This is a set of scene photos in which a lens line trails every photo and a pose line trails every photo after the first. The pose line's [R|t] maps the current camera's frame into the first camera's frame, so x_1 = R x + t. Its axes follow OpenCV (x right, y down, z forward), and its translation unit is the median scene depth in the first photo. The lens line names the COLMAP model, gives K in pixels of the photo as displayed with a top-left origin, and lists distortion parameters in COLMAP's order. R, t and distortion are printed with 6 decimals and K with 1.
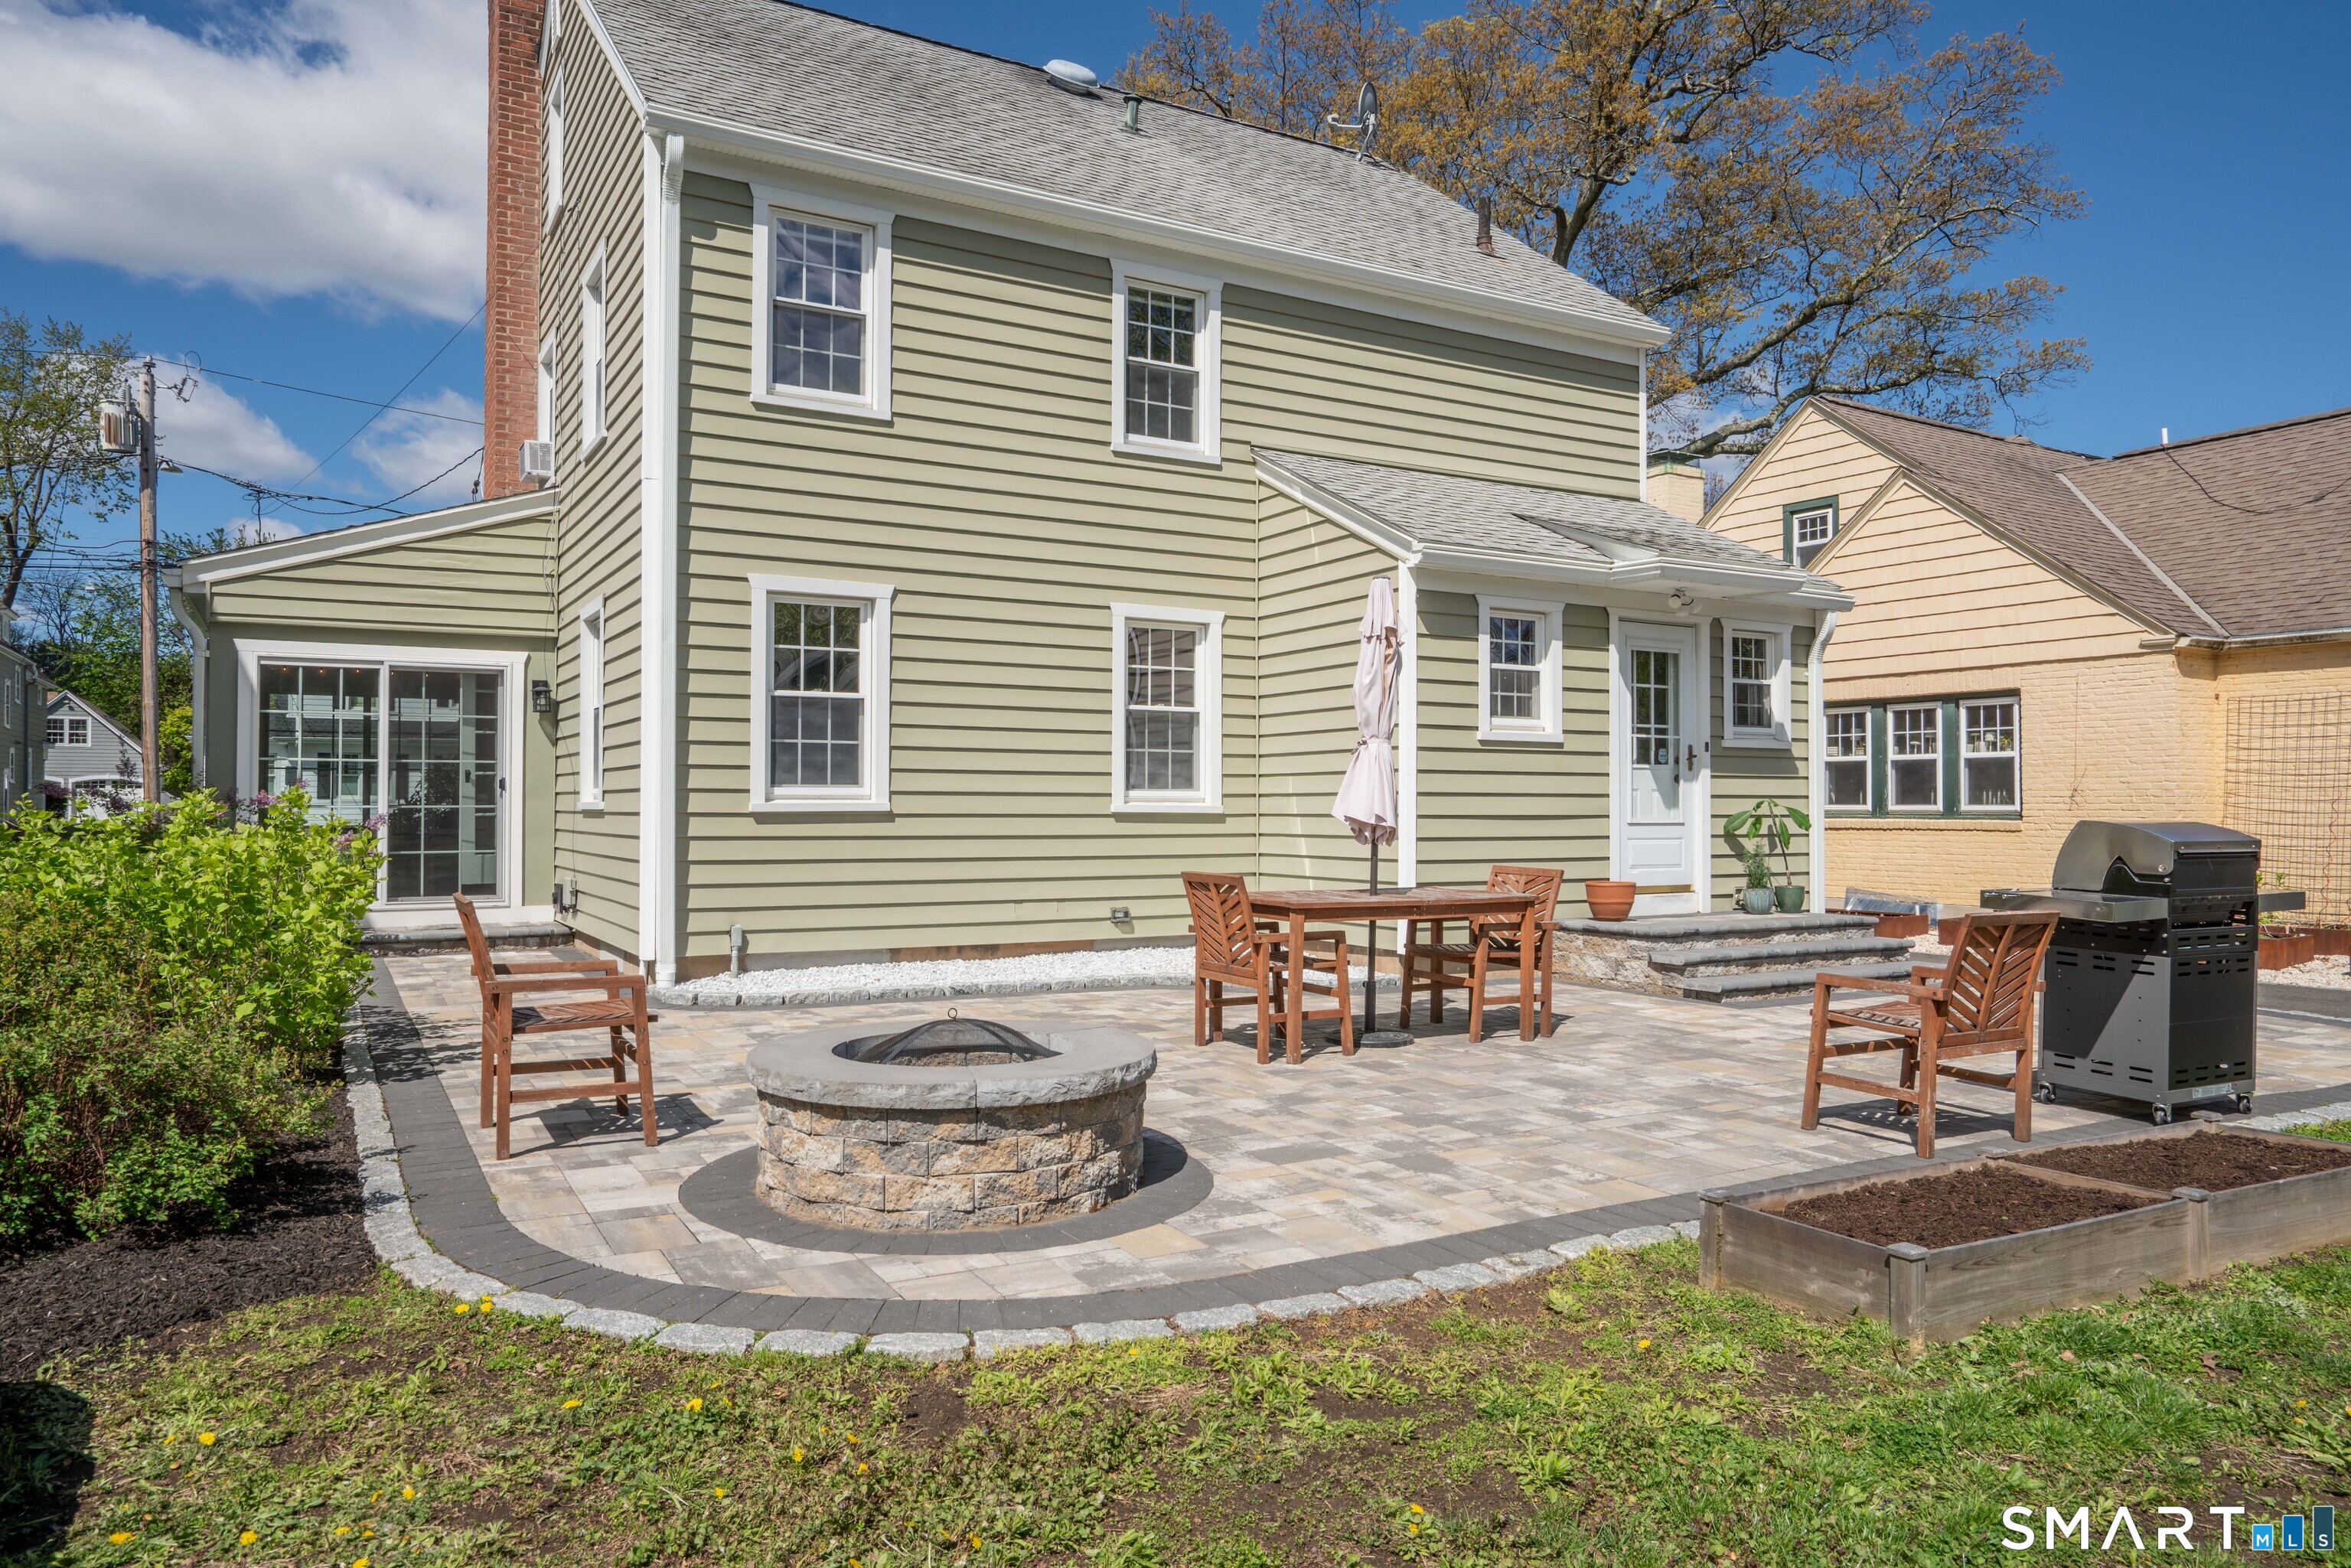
lens RADIAL K [[1565.7, 0, 1175.5], [0, 1565.7, 784.0], [0, 0, 1]] dist [-0.032762, 0.071985]
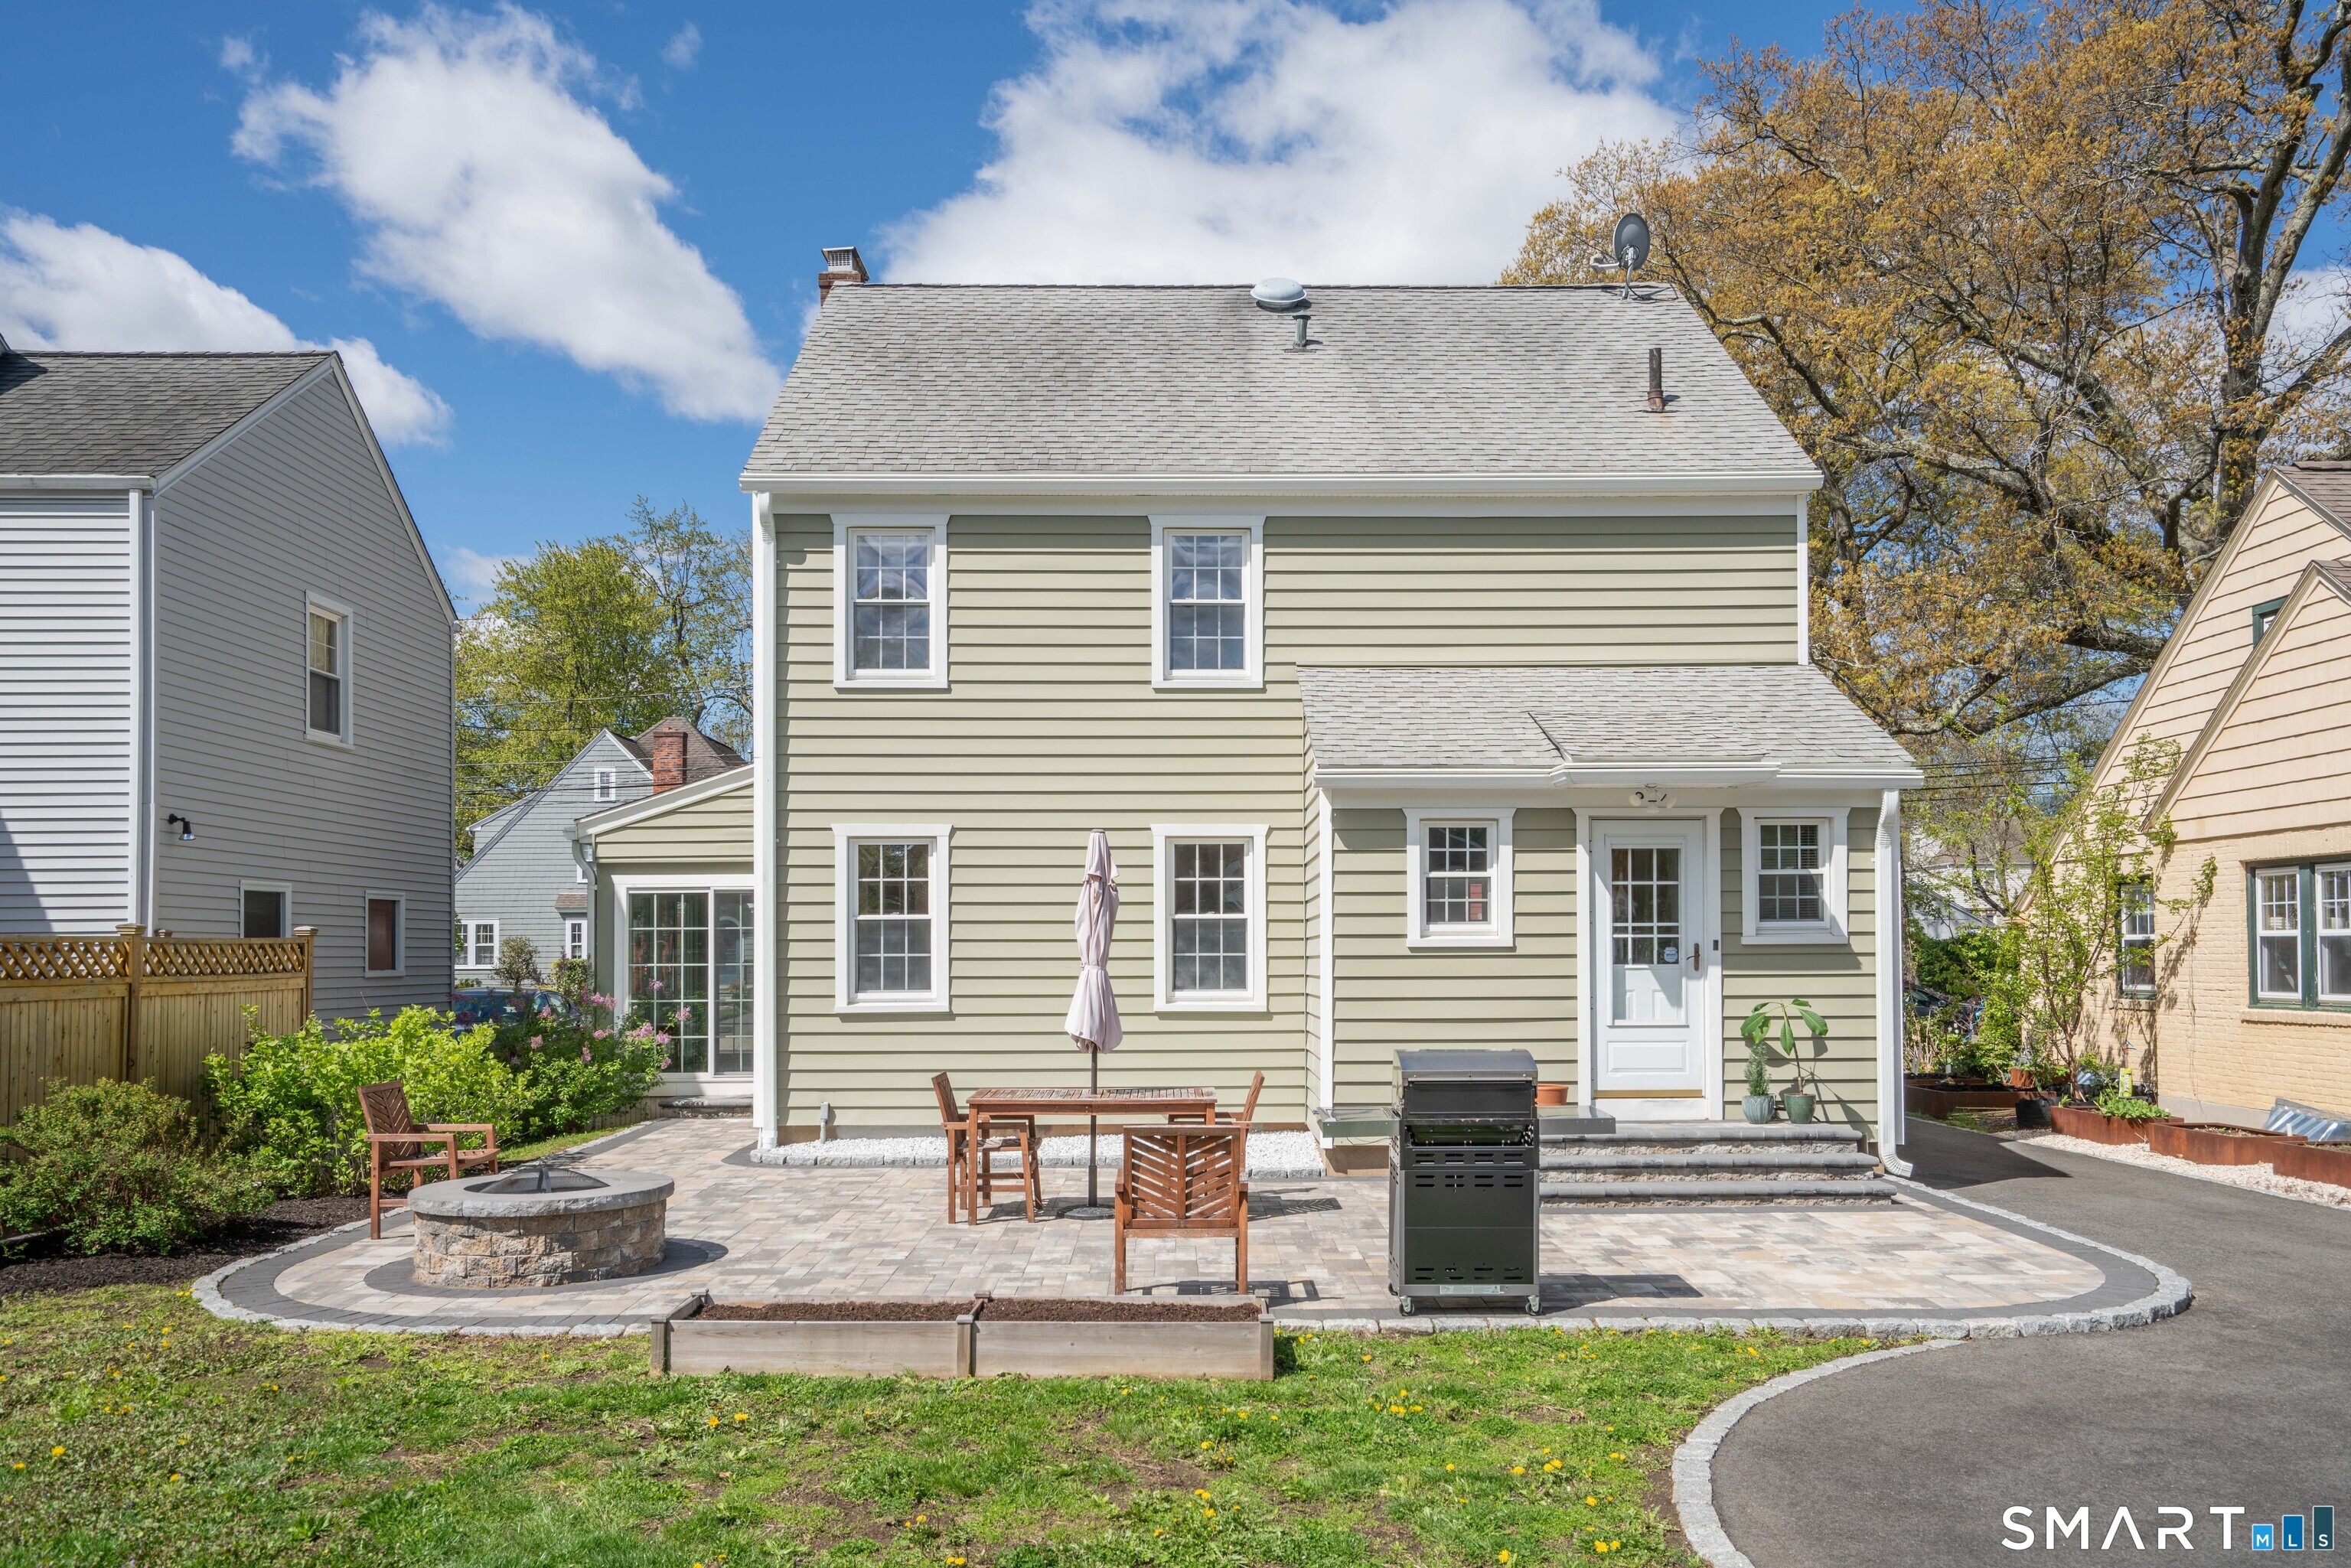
lens RADIAL K [[1885.6, 0, 1171.3], [0, 1885.6, 927.3], [0, 0, 1]] dist [-0.006784, 0.085870]
pose [[0.866172, -0.016190, -0.499484, 0.676548], [0.015909, 0.999862, -0.004819, -0.037079], [0.499493, -0.003772, 0.866310, -0.172191]]
